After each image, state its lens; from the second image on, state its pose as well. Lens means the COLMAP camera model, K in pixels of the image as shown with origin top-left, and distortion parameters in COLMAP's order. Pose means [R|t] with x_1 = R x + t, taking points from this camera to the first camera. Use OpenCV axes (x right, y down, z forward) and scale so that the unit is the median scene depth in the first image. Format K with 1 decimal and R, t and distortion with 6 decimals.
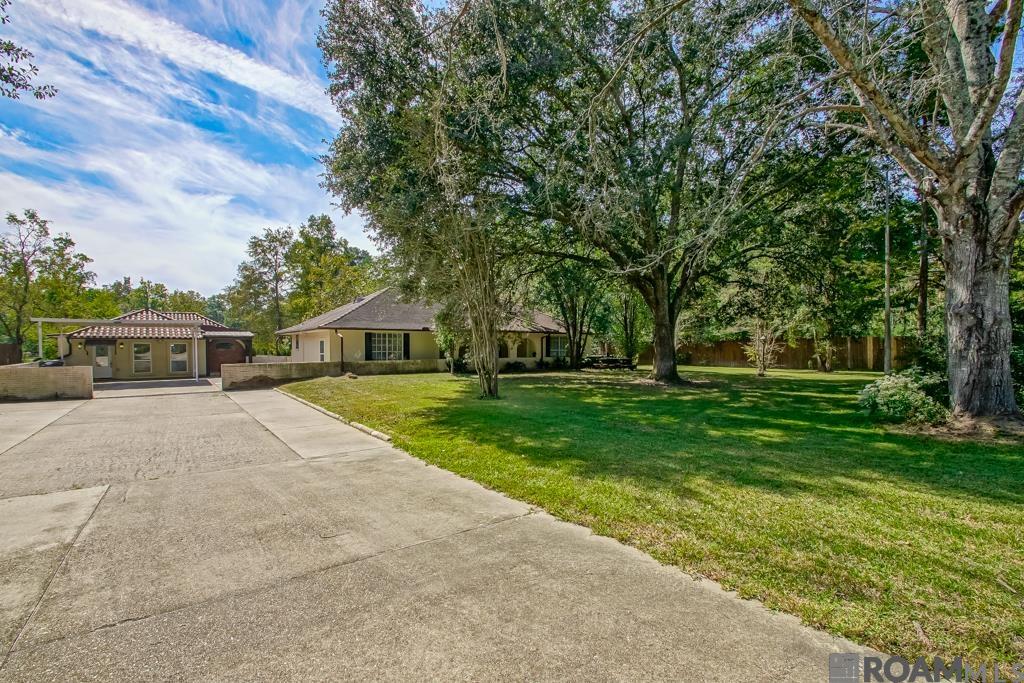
lens RADIAL K [[487.7, 0, 512.0], [0, 487.7, 341.5], [0, 0, 1]] dist [0.000183, 0.000105]
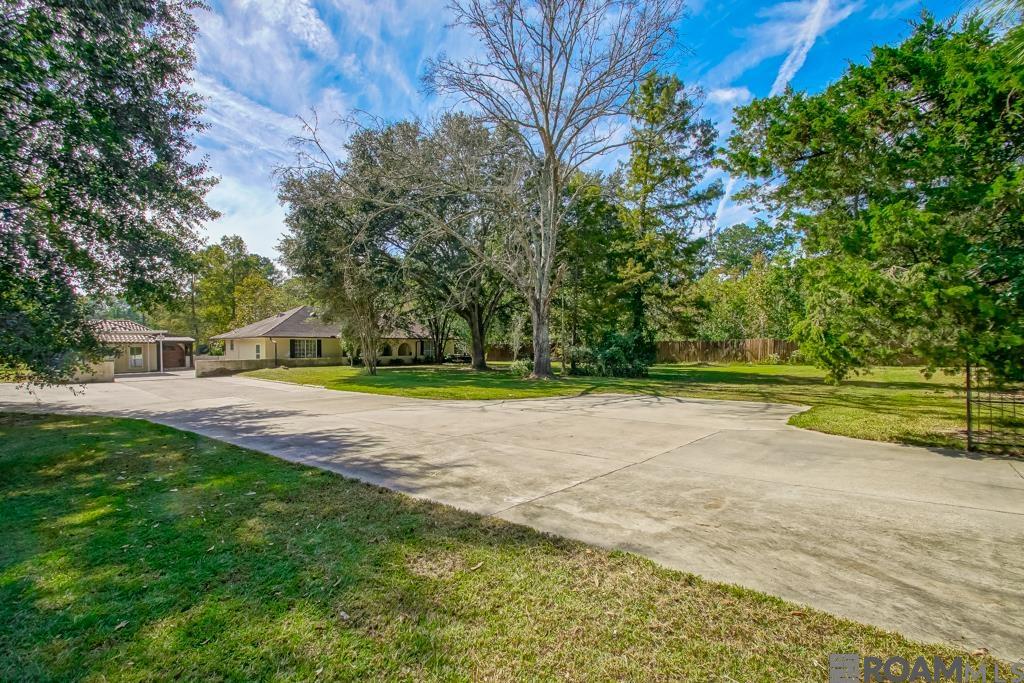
lens RADIAL K [[459.5, 0, 514.1], [0, 459.5, 357.6], [0, 0, 1]] dist [0.001092, 0.000101]
pose [[0.976954, -0.005687, 0.213374, 0.064339], [-0.001790, 0.999392, 0.034832, -0.012252], [-0.213442, -0.034411, 0.976349, -0.495818]]
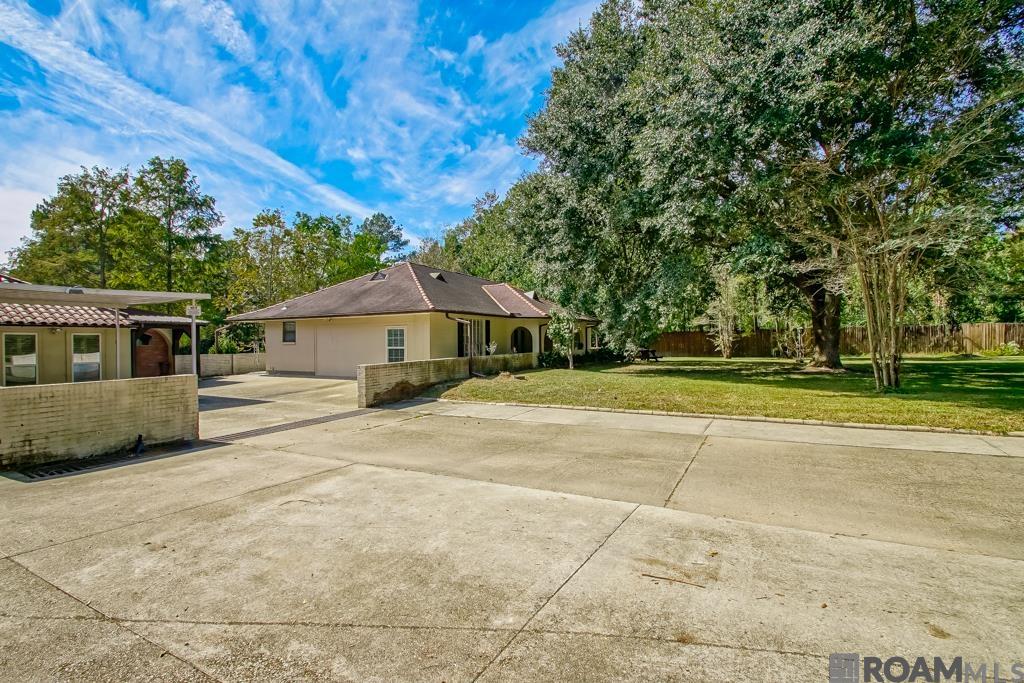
lens RADIAL K [[487.7, 0, 512.0], [0, 487.7, 341.5], [0, 0, 1]] dist [0.000183, 0.000105]
pose [[0.904955, -0.007526, 0.425441, -0.523960], [0.004151, 0.999952, 0.008860, 0.010847], [-0.425487, -0.006251, 0.904943, 0.295360]]
